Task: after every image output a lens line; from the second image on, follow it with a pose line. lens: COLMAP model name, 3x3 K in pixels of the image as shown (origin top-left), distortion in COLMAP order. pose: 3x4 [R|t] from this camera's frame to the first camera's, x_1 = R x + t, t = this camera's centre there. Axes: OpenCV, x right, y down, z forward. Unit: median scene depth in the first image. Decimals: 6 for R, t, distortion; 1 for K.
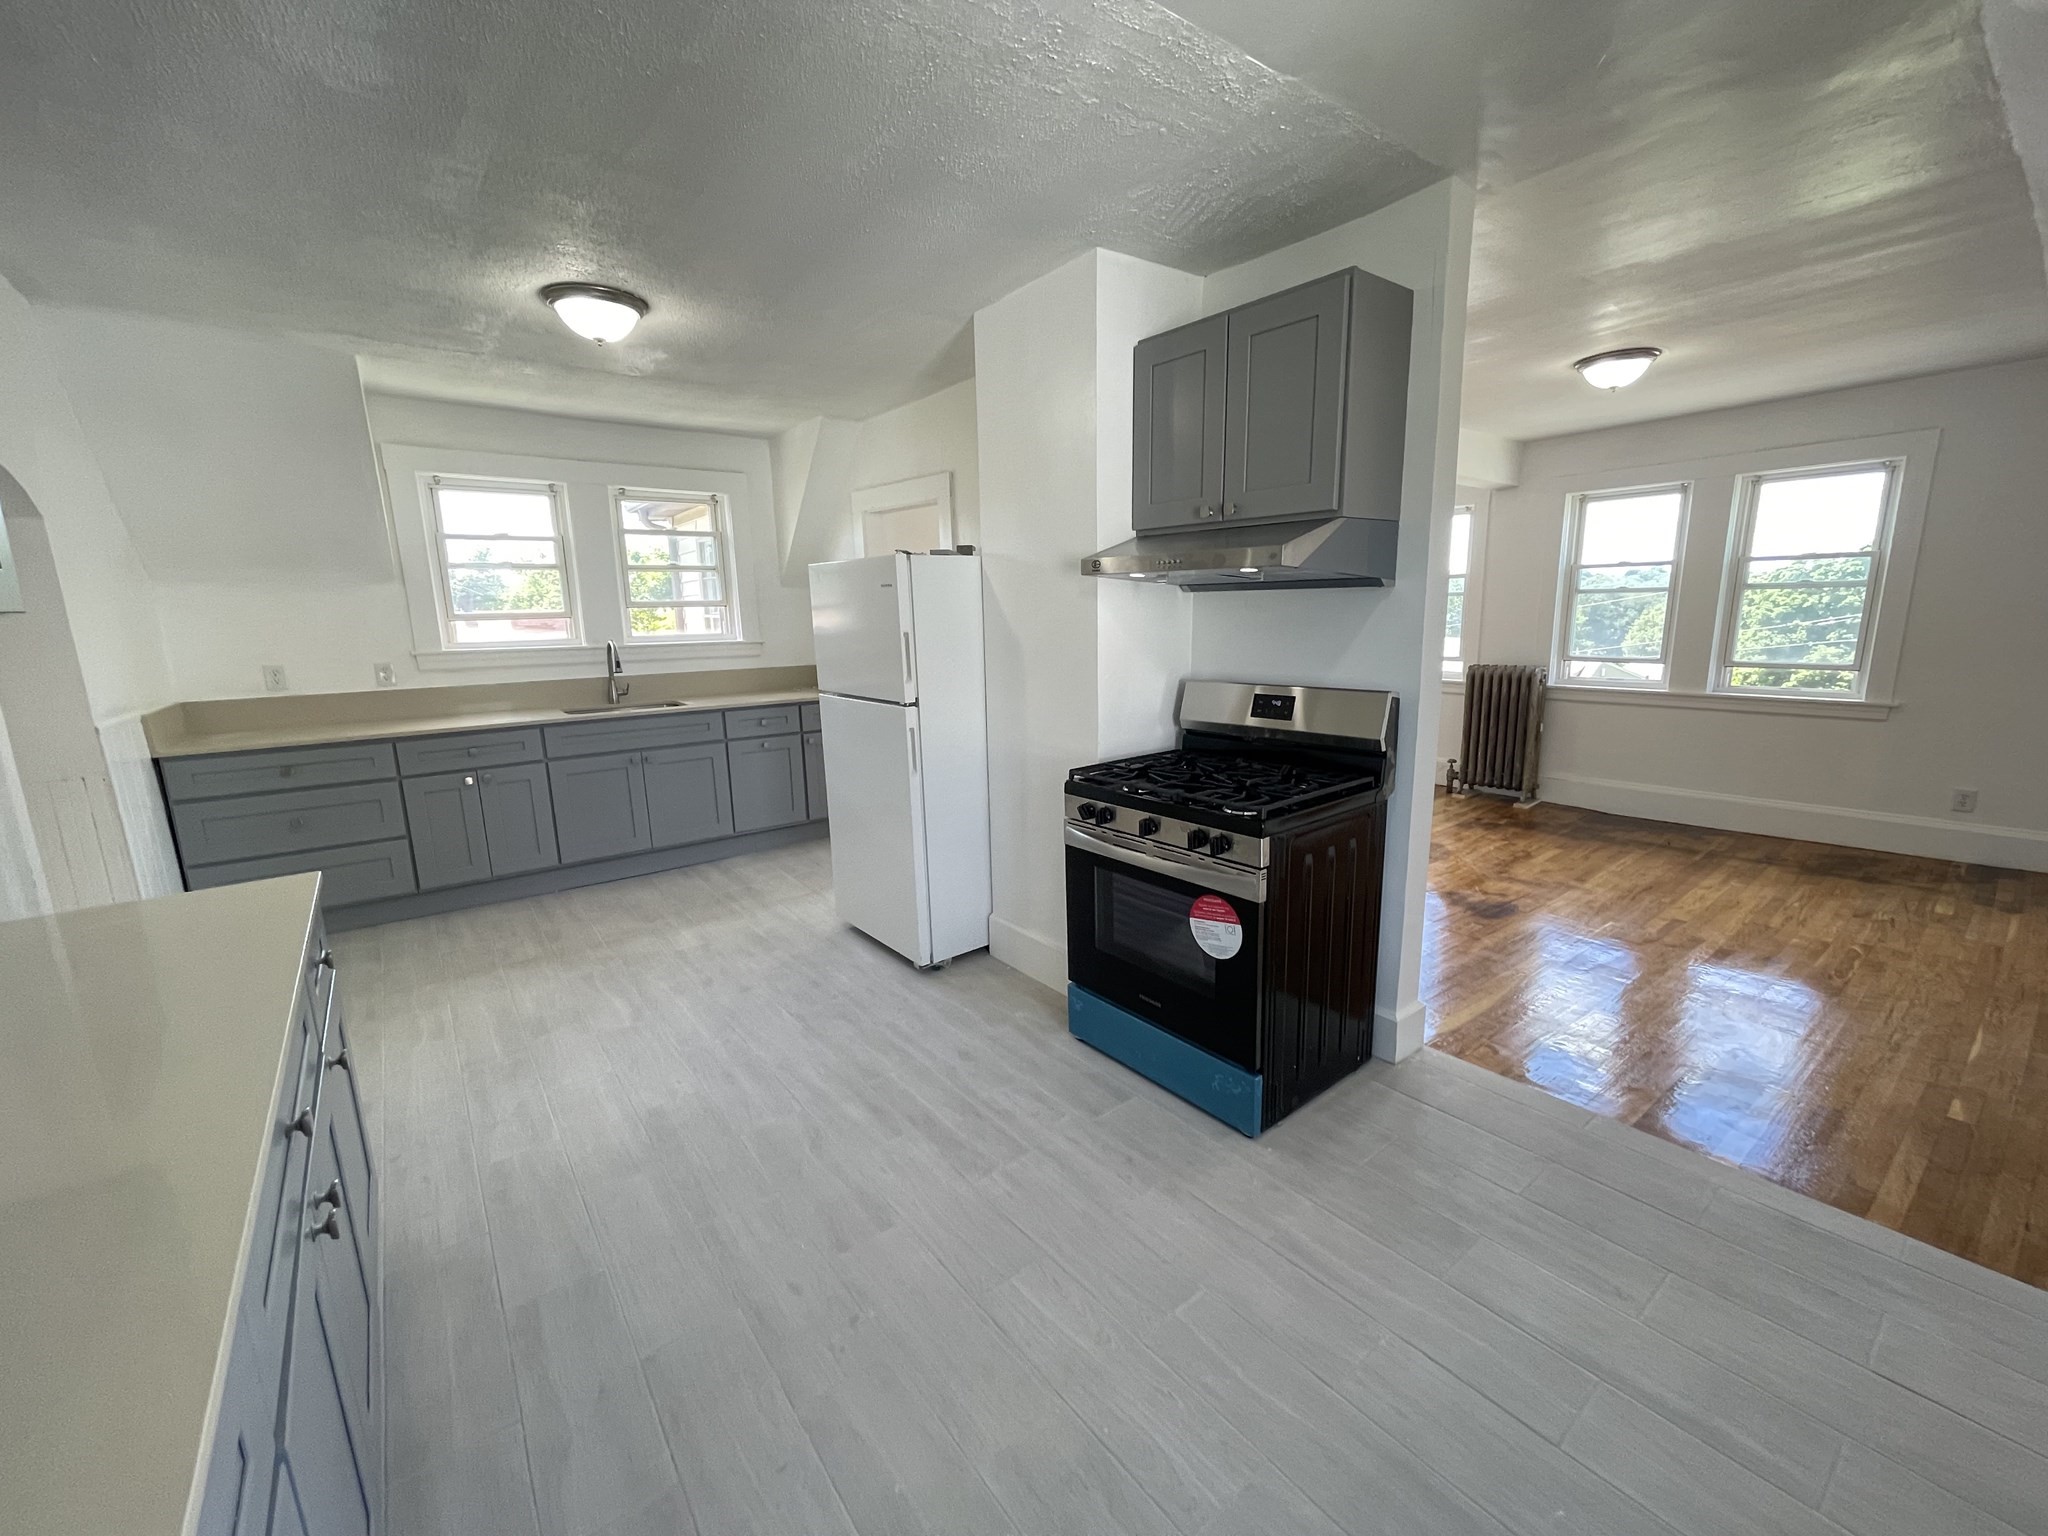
lens RADIAL K [[825.5, 0, 1028.2], [0, 825.5, 780.2], [0, 0, 1]] dist [-0.001247, 0.000491]
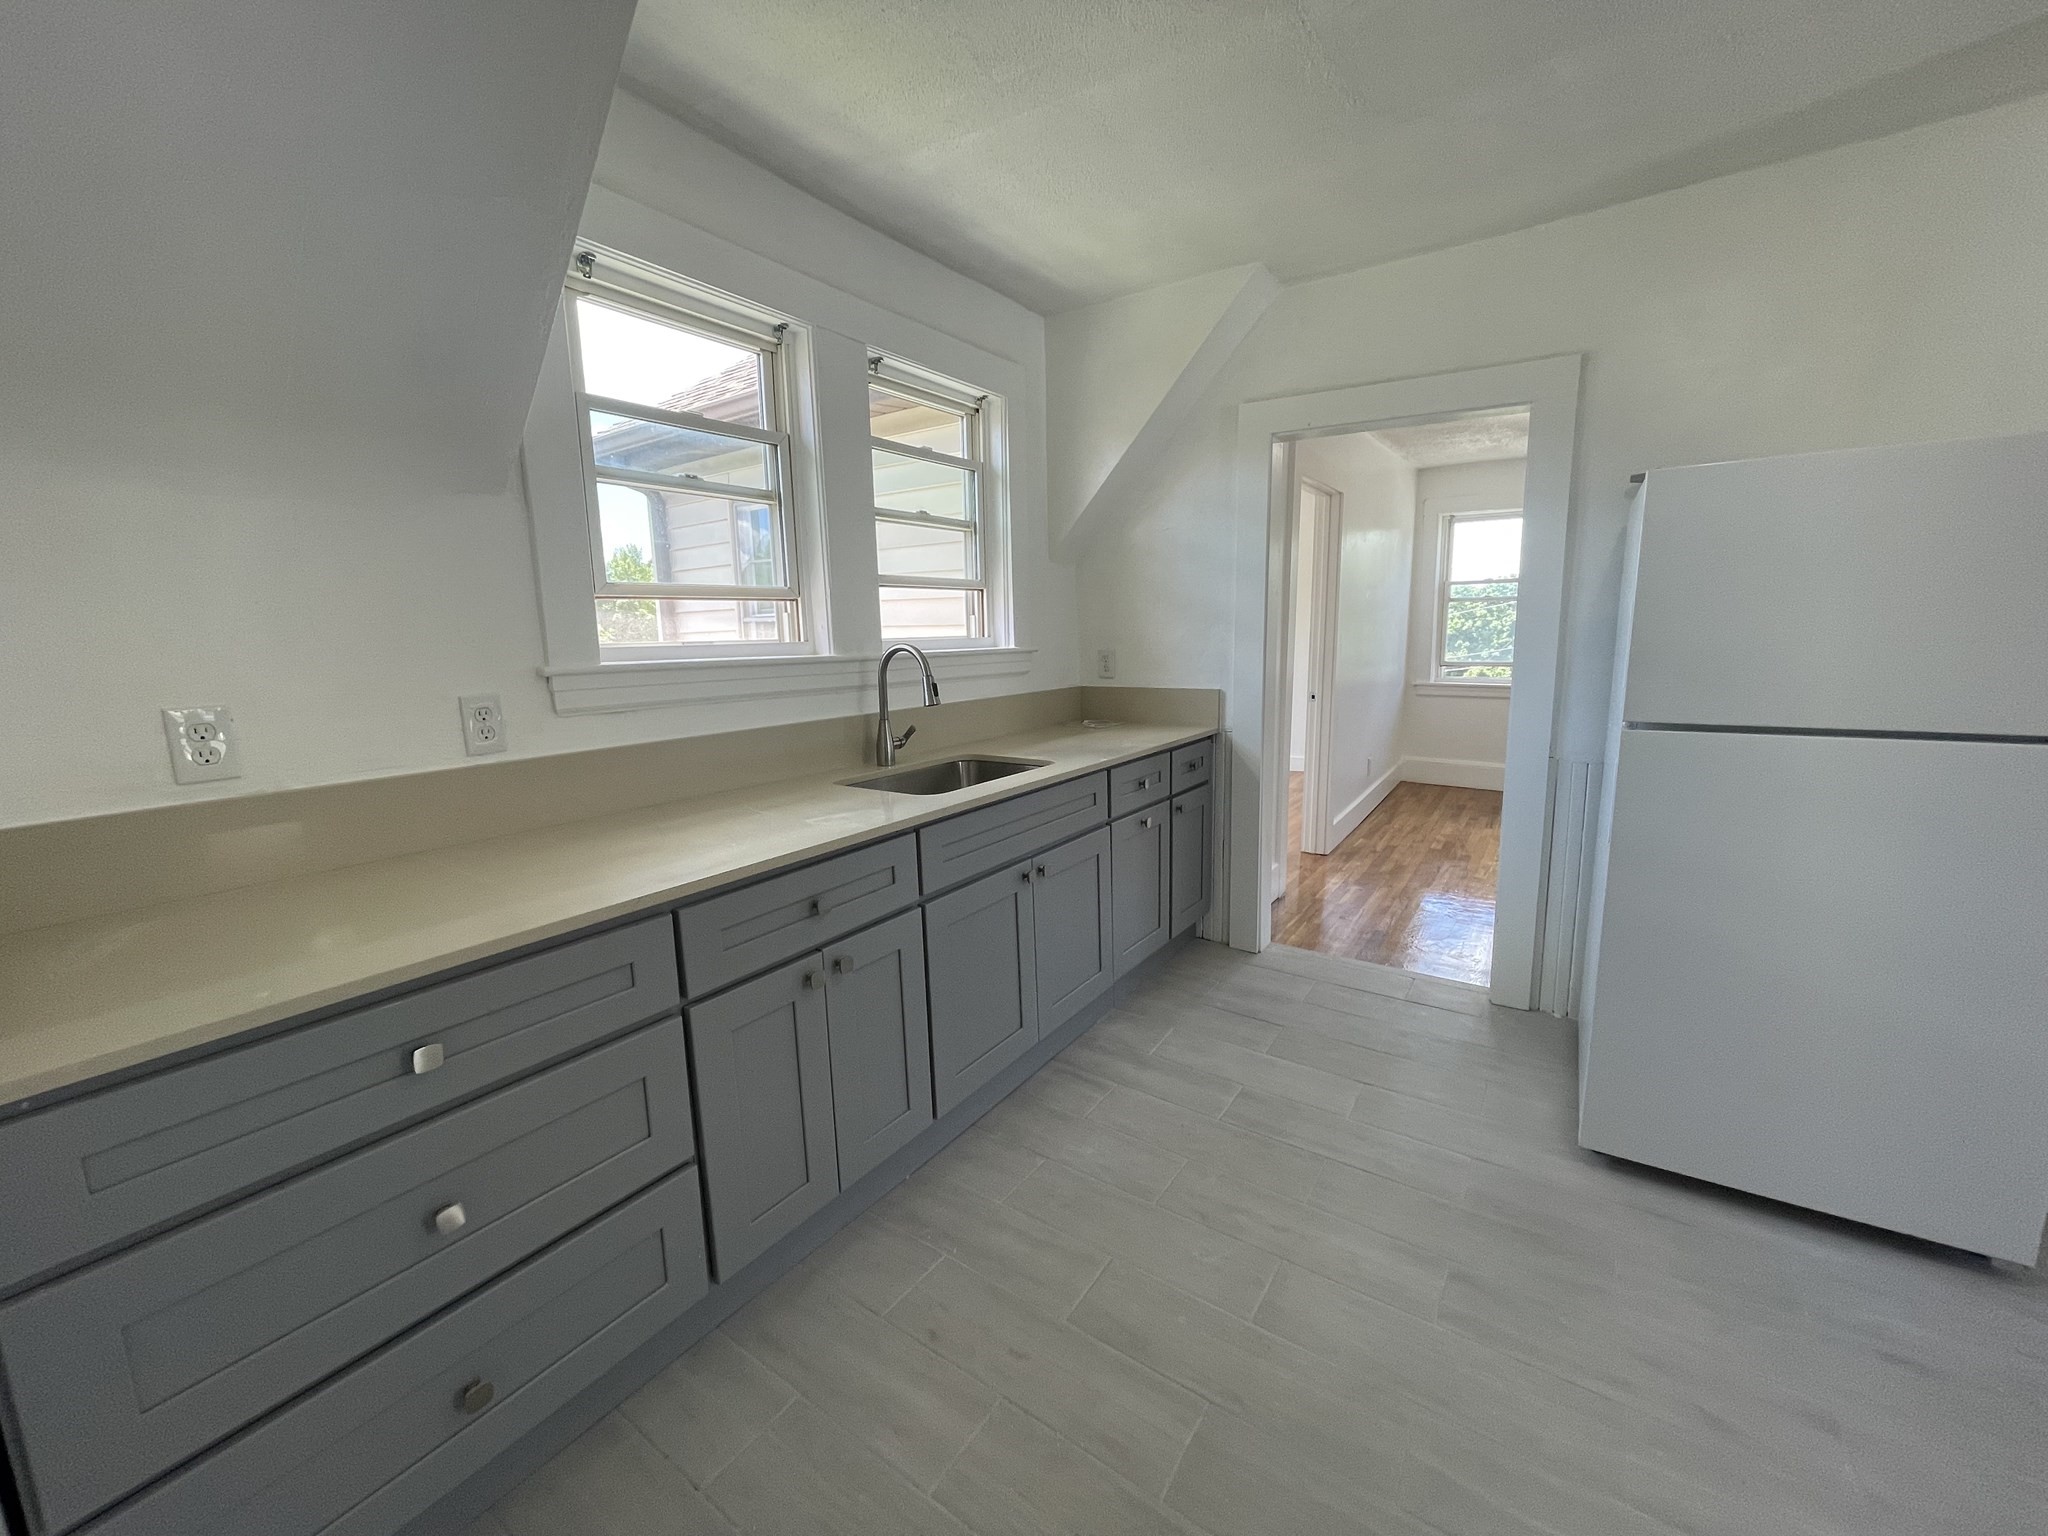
lens RADIAL K [[825.5, 0, 1025.8], [0, 825.5, 766.1], [0, 0, 1]] dist [-0.001247, 0.000491]
pose [[0.950221, -0.055978, 0.306508, -0.579985], [0.069651, 0.996997, -0.033845, -0.068643], [-0.303693, 0.053509, 0.951266, 0.479471]]
